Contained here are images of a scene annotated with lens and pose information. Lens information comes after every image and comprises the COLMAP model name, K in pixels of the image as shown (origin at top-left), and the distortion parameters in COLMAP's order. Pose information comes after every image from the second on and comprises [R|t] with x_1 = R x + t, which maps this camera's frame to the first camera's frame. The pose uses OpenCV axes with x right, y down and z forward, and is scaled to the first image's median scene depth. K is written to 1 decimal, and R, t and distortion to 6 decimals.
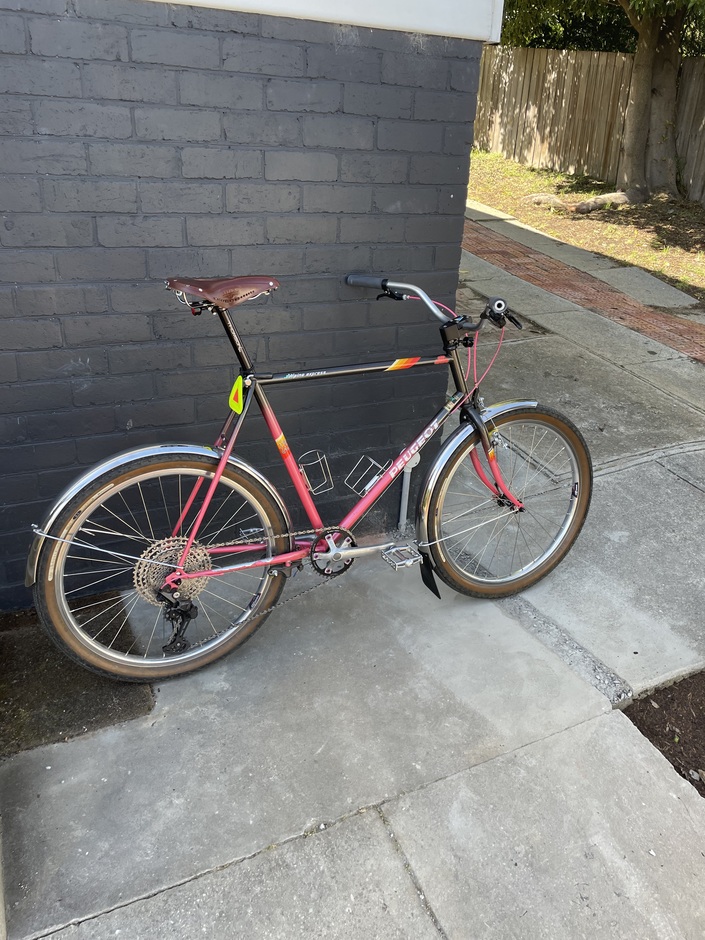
lens RADIAL K [[714.6, 0, 348.2], [0, 714.6, 462.1], [0, 0, 1]] dist [0.080311, -0.111695]
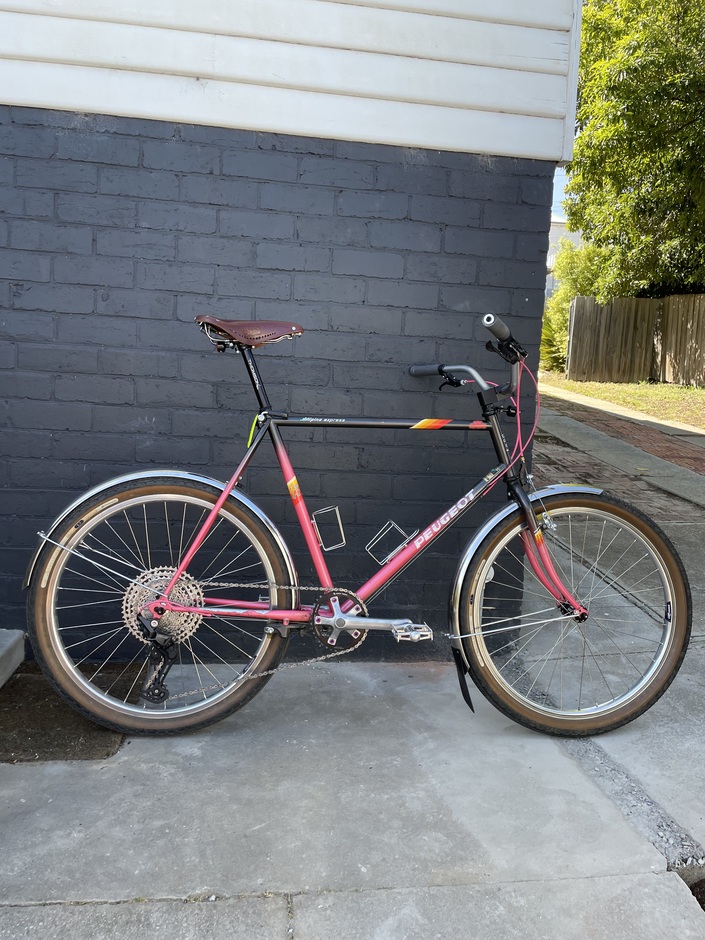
lens RADIAL K [[714.6, 0, 350.1], [0, 714.6, 462.7], [0, 0, 1]] dist [0.080311, -0.111695]
pose [[0.948477, 0.034776, -0.314931, 0.273626], [-0.139627, 0.938118, -0.316922, 0.228583], [0.284421, 0.344566, 0.894639, 0.132312]]
